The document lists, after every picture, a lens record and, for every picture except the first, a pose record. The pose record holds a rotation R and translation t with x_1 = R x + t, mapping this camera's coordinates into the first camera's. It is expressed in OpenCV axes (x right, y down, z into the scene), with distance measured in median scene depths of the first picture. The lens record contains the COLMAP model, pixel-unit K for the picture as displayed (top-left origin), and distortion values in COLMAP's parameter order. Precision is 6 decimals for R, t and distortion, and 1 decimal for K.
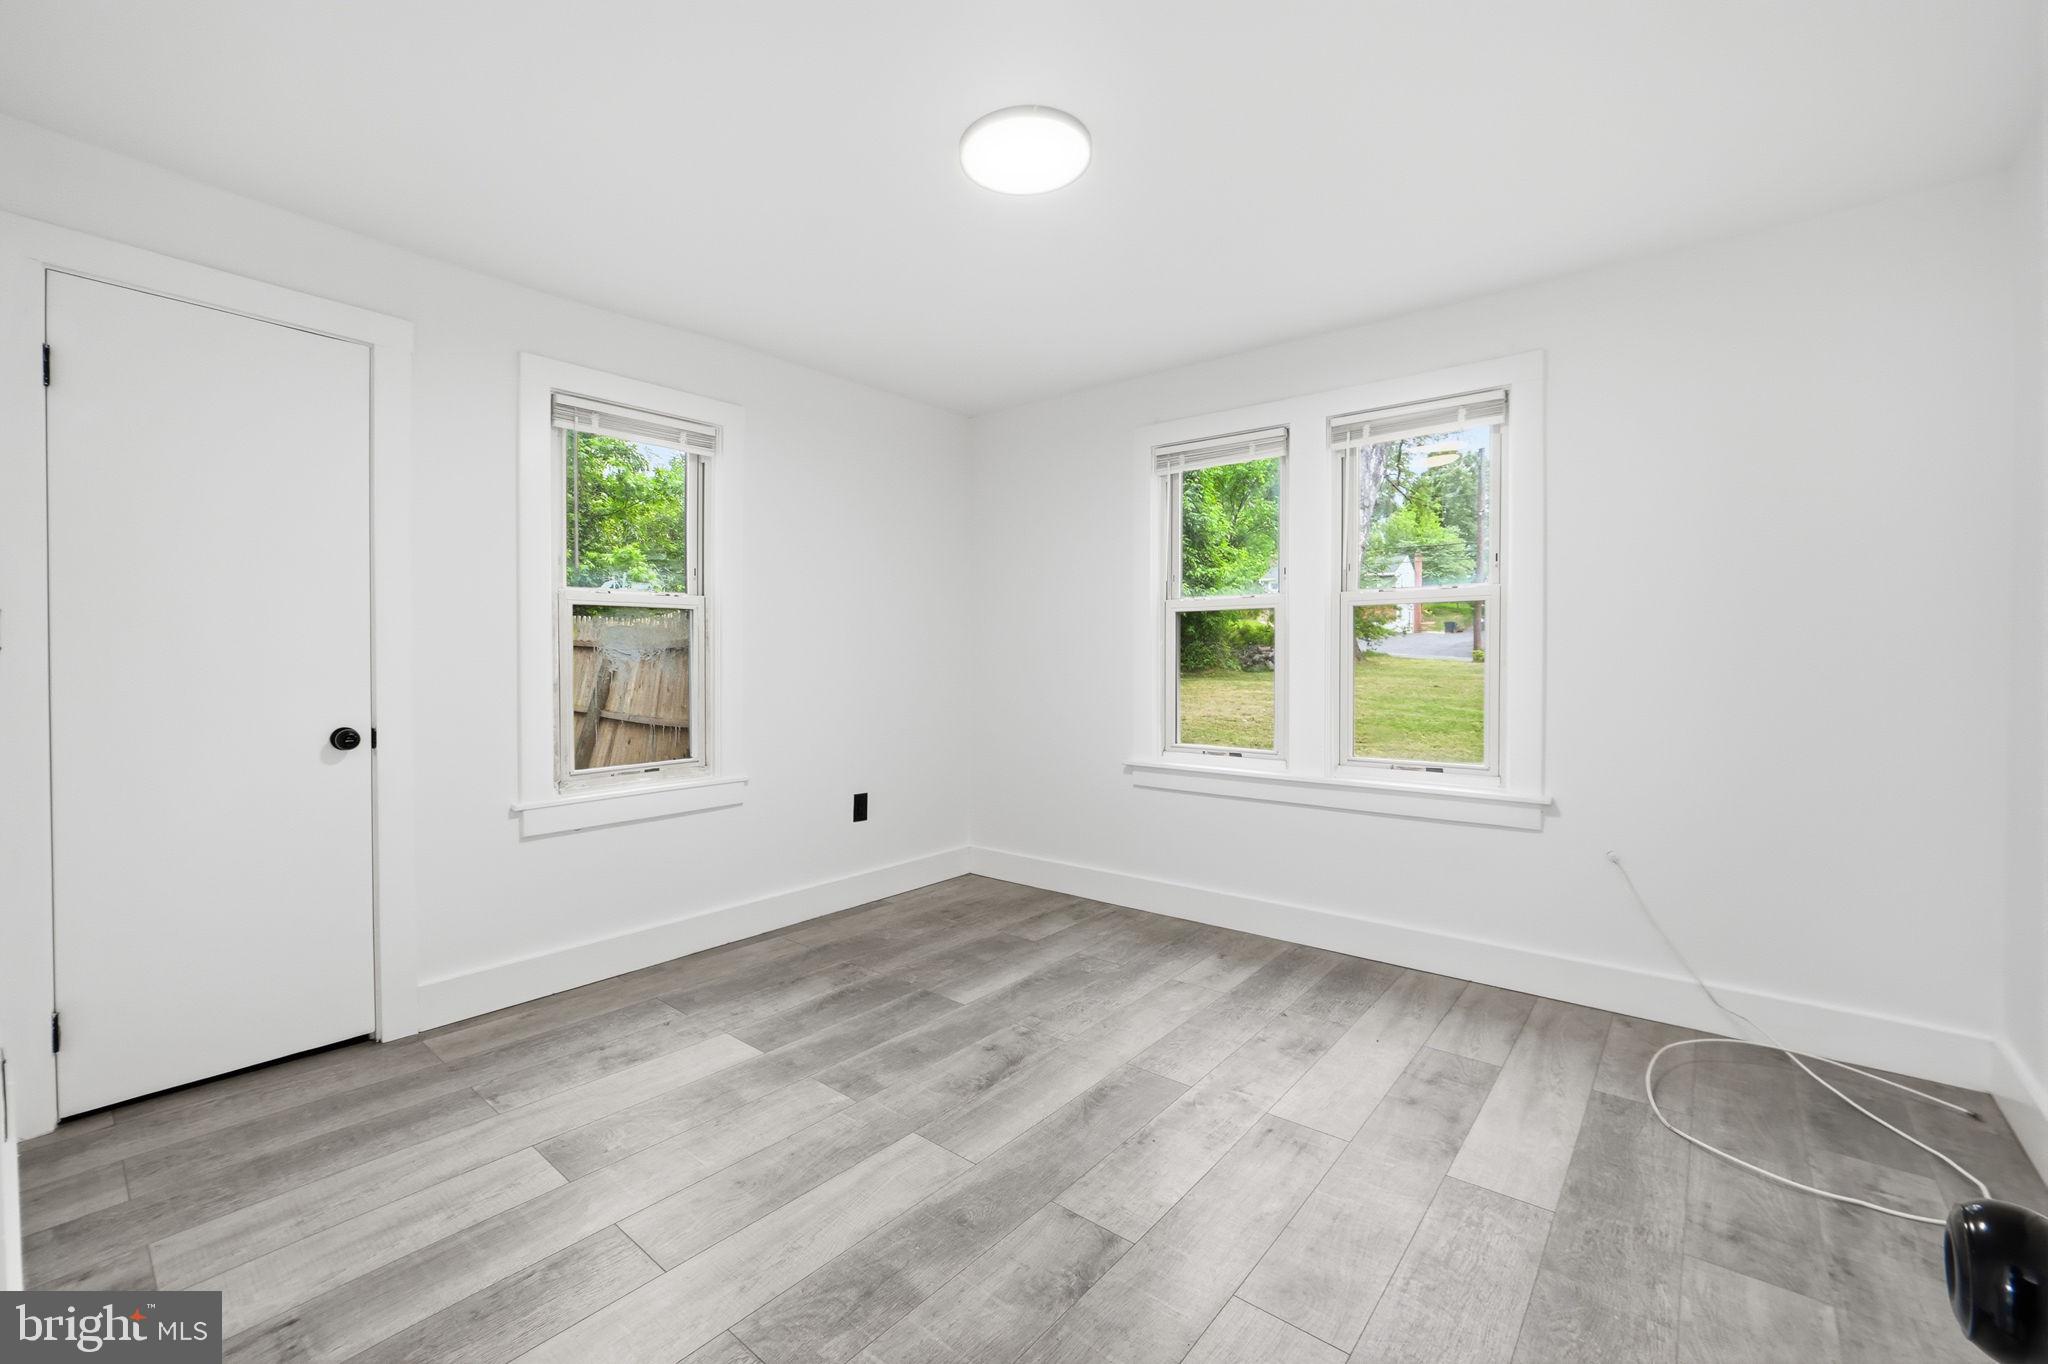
lens RADIAL K [[837.8, 0, 1029.5], [0, 837.8, 677.0], [0, 0, 1]] dist [-0.010694, 0.000828]
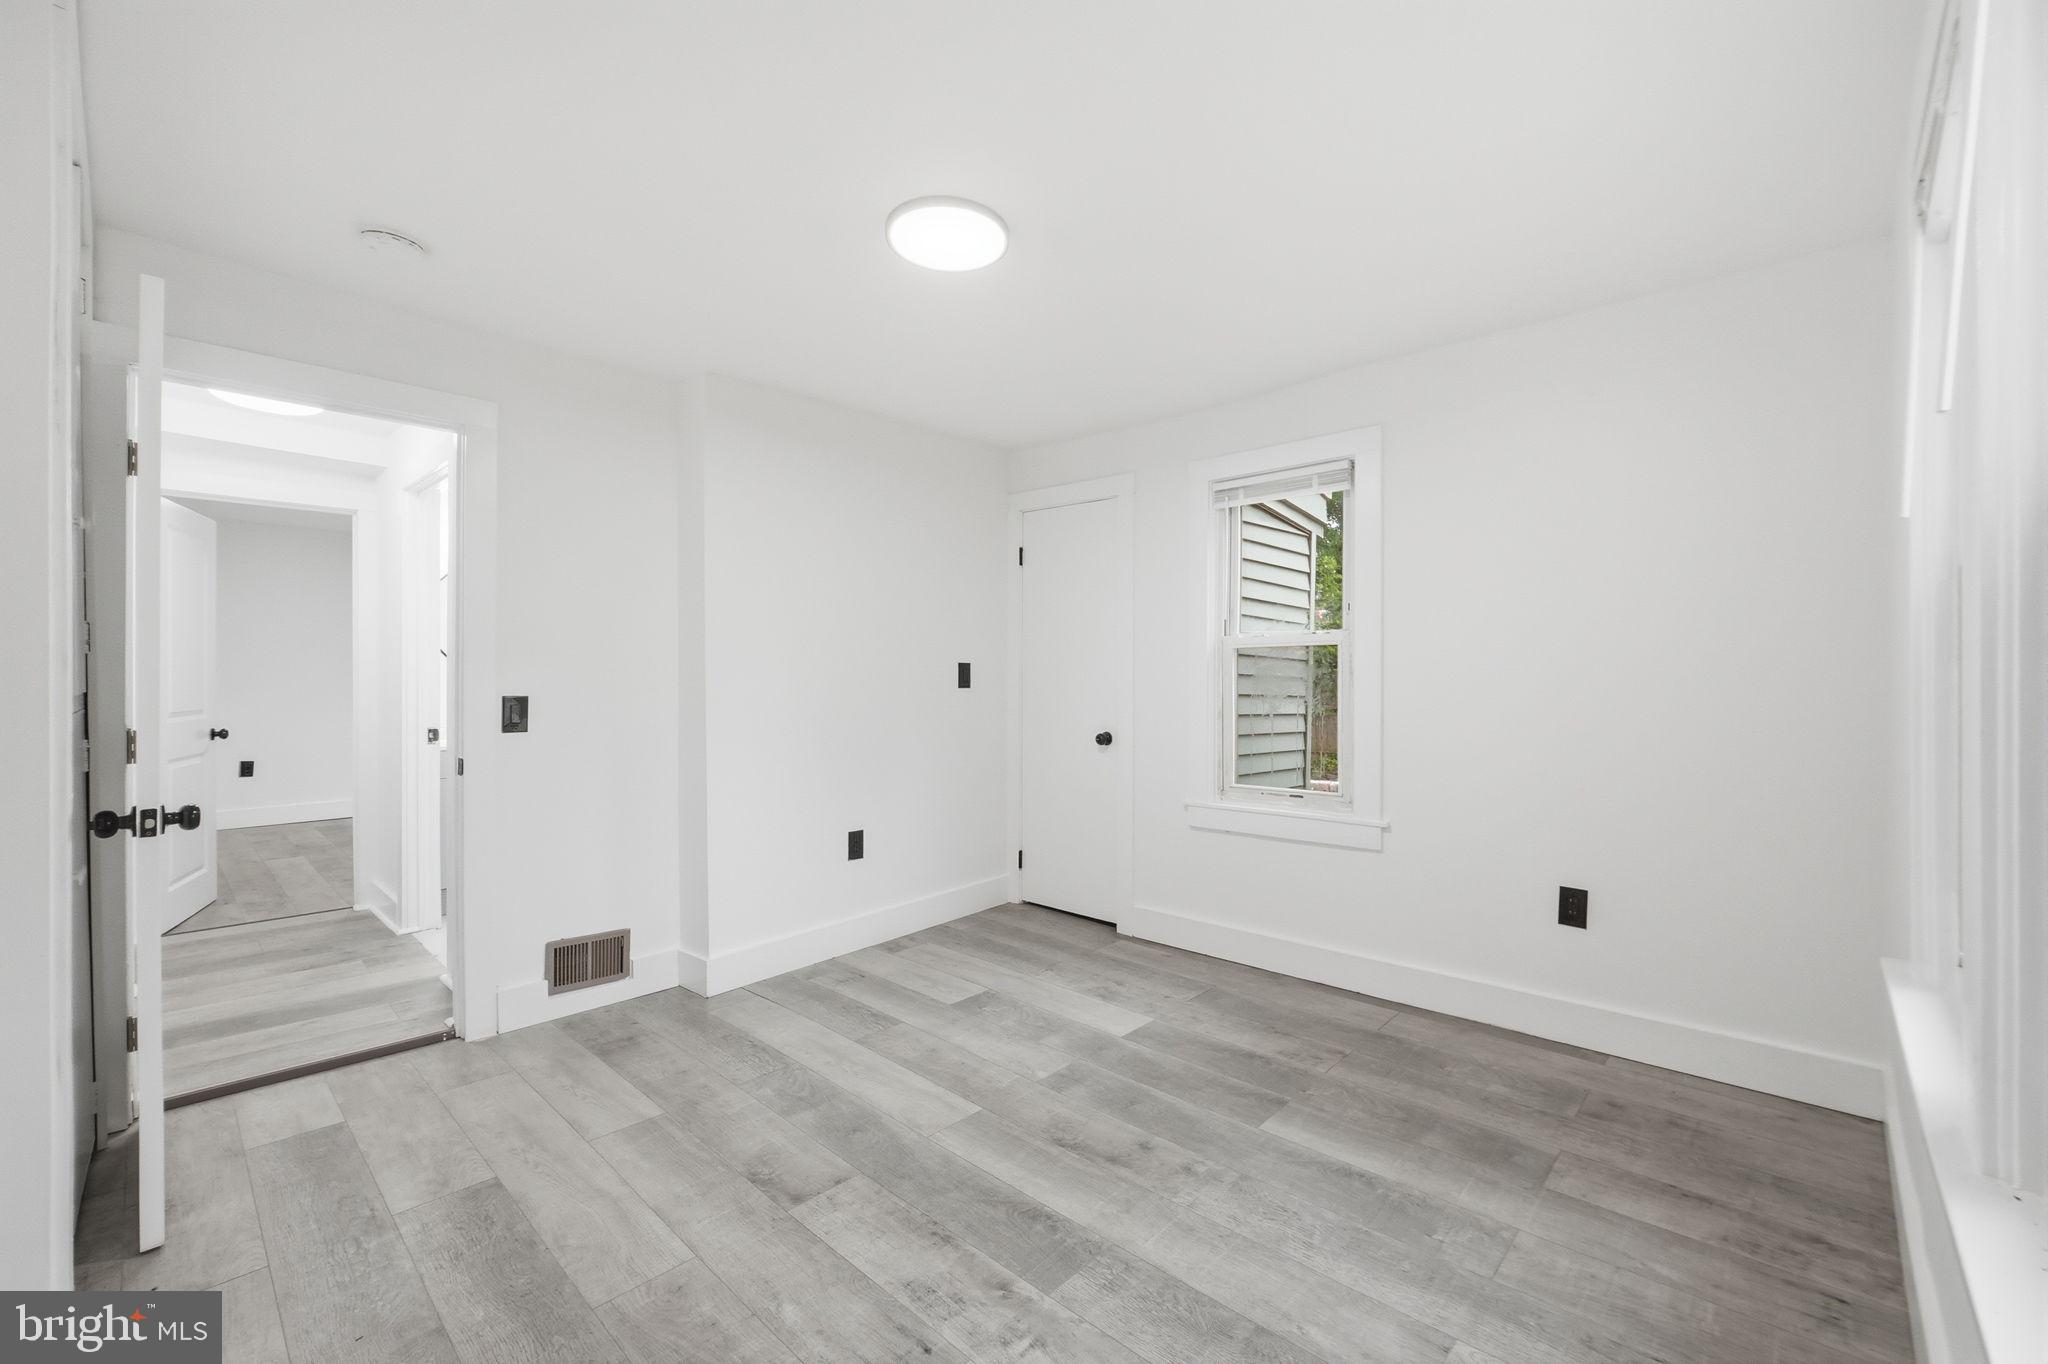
lens RADIAL K [[837.8, 0, 1028.9], [0, 837.8, 678.8], [0, 0, 1]] dist [-0.010694, 0.000828]
pose [[-0.051862, 0.004556, -0.998644, 0.813865], [-0.021807, 0.999746, 0.005694, -0.048679], [0.998416, 0.022072, -0.051749, 0.888441]]
